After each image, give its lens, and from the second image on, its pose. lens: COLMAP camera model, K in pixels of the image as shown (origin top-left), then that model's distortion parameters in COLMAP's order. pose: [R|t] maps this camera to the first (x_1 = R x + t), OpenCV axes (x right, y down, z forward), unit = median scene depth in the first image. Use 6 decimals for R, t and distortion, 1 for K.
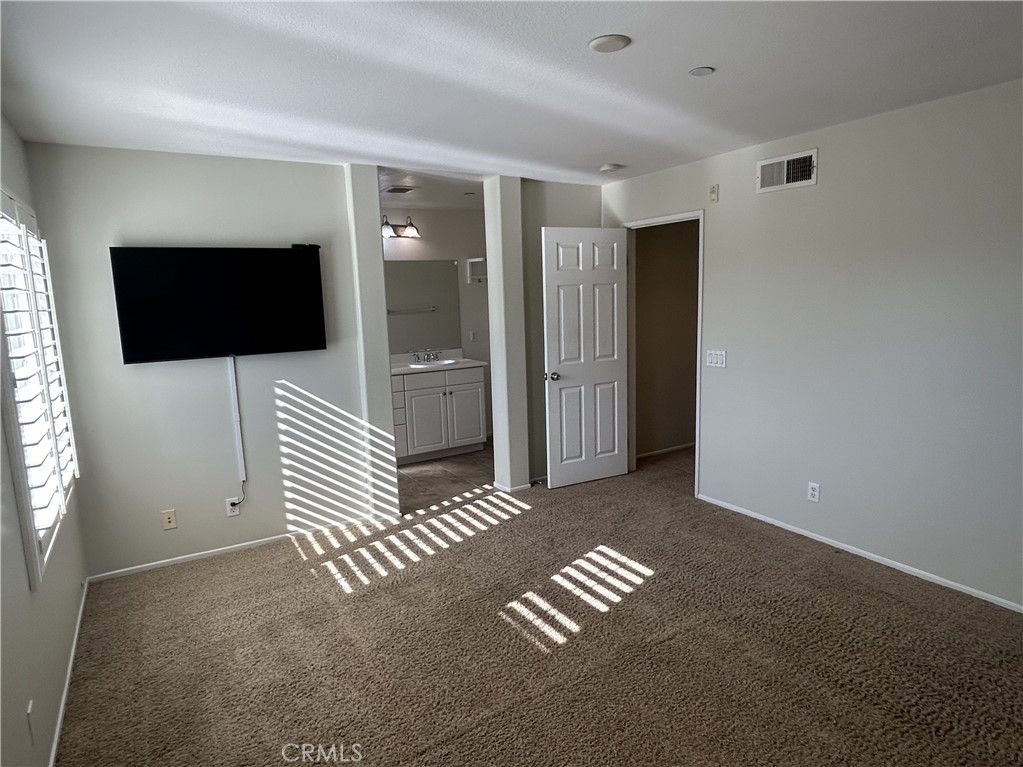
lens RADIAL K [[586.3, 0, 520.8], [0, 586.3, 382.0], [0, 0, 1]] dist [-0.002928, 0.004382]
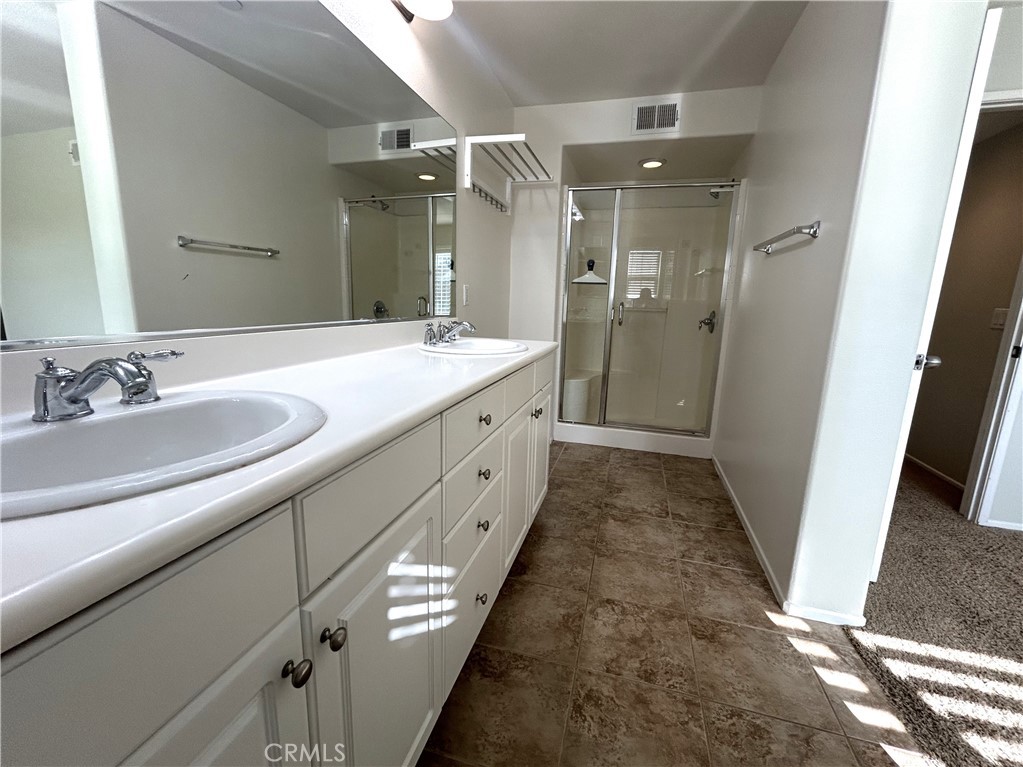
lens RADIAL K [[418.1, 0, 518.7], [0, 418.1, 383.3], [0, 0, 1]] dist [-0.017427, -0.000140]
pose [[0.746600, -0.075096, 0.661021, -0.502623], [0.040472, 0.996895, 0.067542, -0.036488], [-0.664041, -0.023674, 0.747321, 1.147146]]
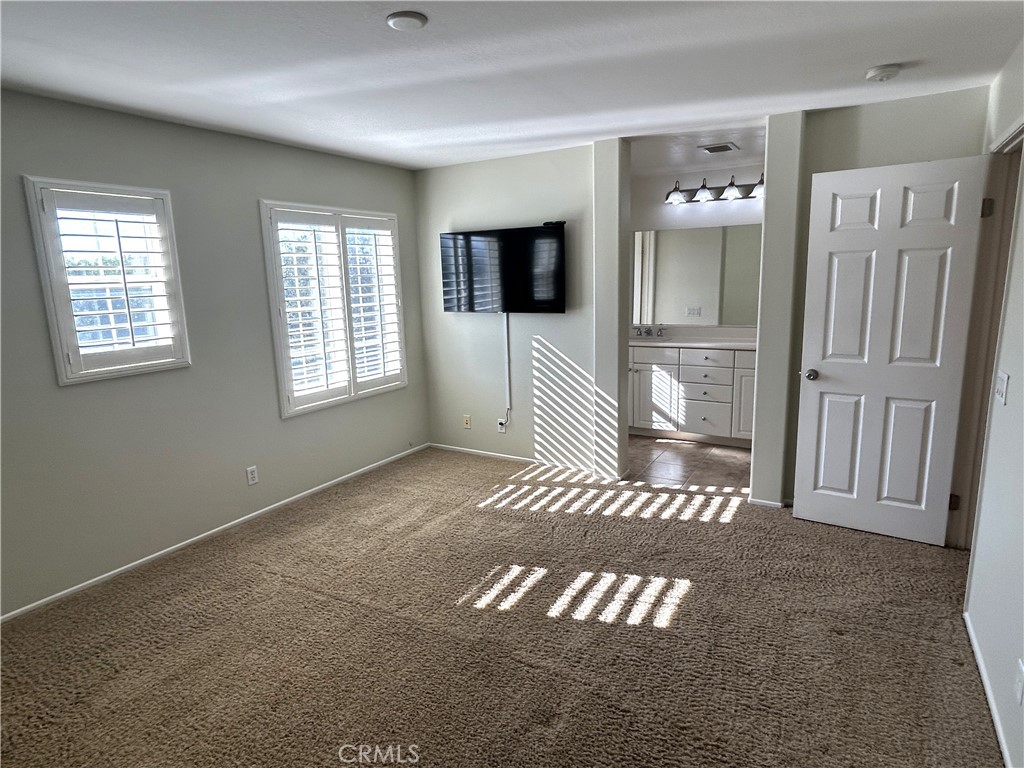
lens RADIAL K [[586.9, 0, 522.5], [0, 586.9, 385.8], [0, 0, 1]] dist [-0.002928, 0.004382]
pose [[0.477148, 0.184435, -0.859252, 0.628872], [-0.121478, 0.982186, 0.143366, -0.069561], [0.870387, 0.035973, 0.491053, 0.363267]]
